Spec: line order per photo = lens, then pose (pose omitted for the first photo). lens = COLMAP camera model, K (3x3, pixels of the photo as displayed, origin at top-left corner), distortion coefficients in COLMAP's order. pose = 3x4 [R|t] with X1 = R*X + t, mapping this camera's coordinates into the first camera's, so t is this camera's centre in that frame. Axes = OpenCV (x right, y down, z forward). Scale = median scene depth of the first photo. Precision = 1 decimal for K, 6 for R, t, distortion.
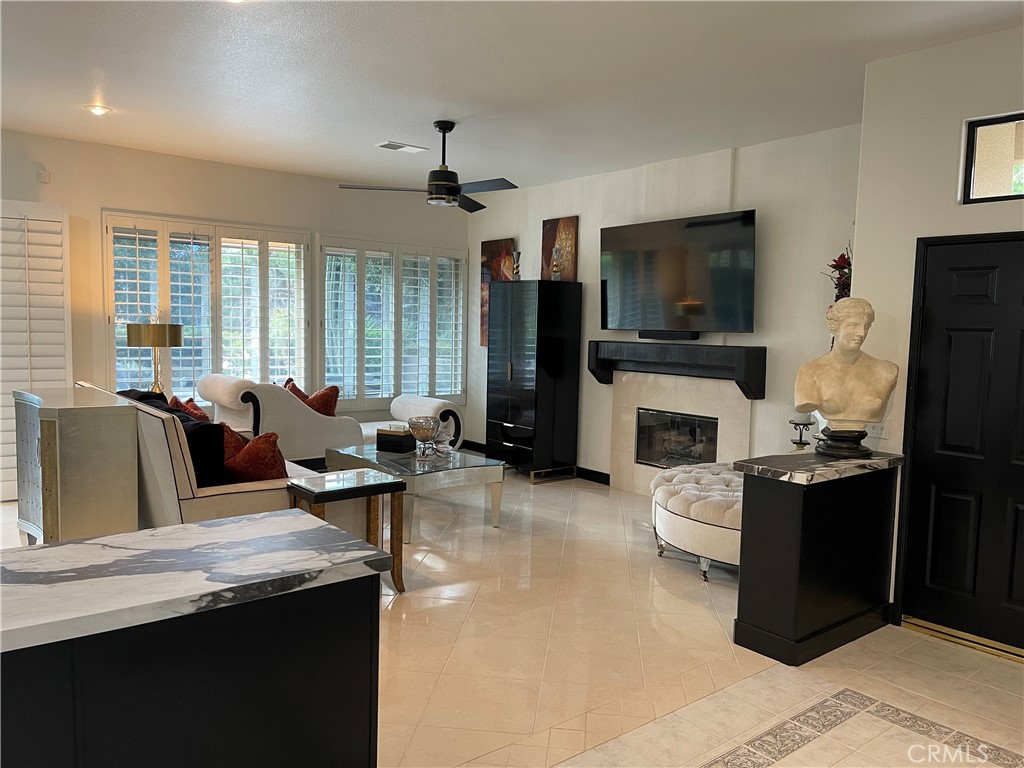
lens RADIAL K [[769.2, 0, 508.6], [0, 769.2, 384.6], [0, 0, 1]] dist [0.078074, -0.100725]
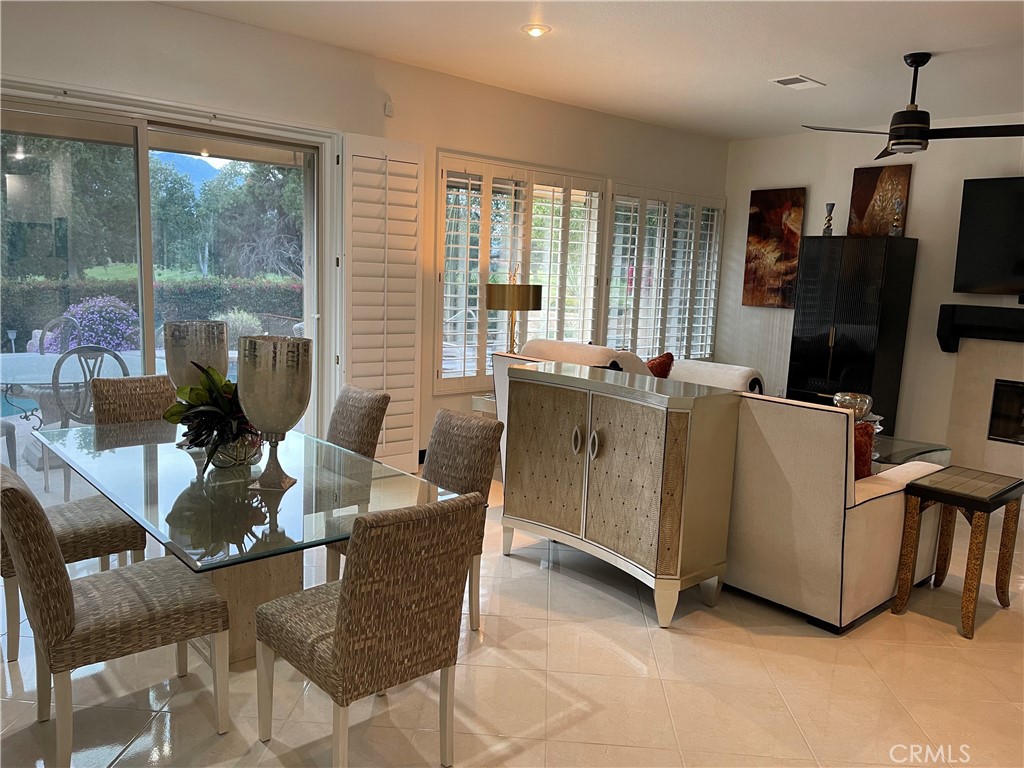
lens RADIAL K [[769.2, 0, 508.6], [0, 769.2, 384.6], [0, 0, 1]] dist [0.078074, -0.100725]
pose [[0.998392, 0.006582, 0.056312, -0.532676], [-0.010491, 0.997533, 0.069413, -0.025582], [-0.055716, -0.069892, 0.995997, 0.125644]]
